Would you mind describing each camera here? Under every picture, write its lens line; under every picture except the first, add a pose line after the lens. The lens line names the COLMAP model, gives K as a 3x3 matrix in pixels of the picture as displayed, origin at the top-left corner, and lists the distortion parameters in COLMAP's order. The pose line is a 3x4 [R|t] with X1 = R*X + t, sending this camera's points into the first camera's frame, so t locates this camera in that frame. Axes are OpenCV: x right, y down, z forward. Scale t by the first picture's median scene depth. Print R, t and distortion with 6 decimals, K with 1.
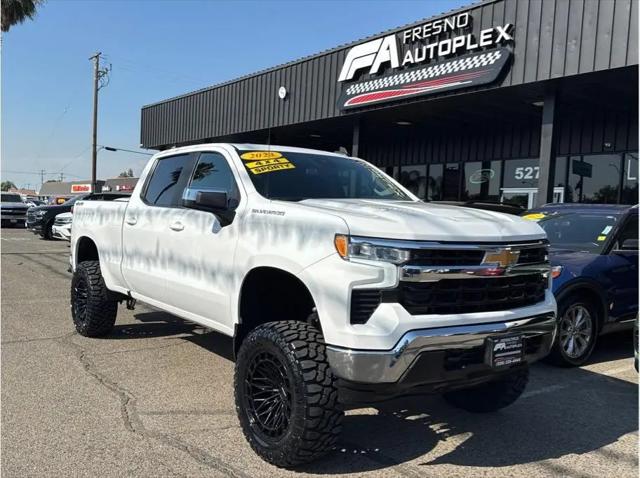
lens RADIAL K [[680.5, 0, 308.6], [0, 680.5, 236.1], [0, 0, 1]] dist [0.133170, -0.396366]
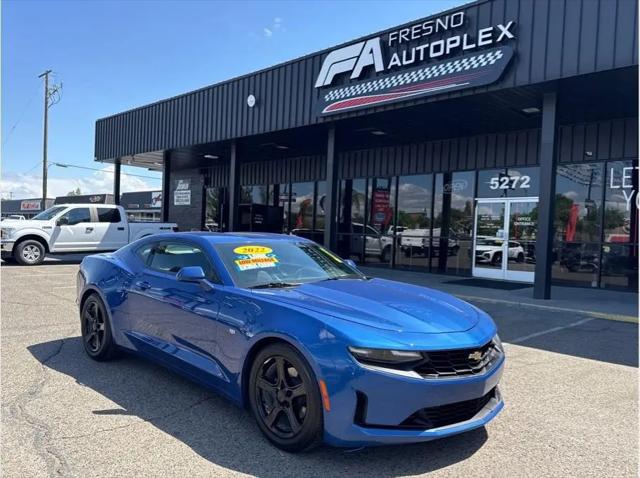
lens RADIAL K [[606.1, 0, 320.0], [0, 606.1, 239.0], [0, 0, 1]] dist [0.012483, -0.000285]
pose [[0.991872, -0.010991, 0.126767, -0.068713], [0.013067, 0.999794, -0.015558, 0.000200], [-0.126570, 0.017088, 0.991811, 0.181858]]
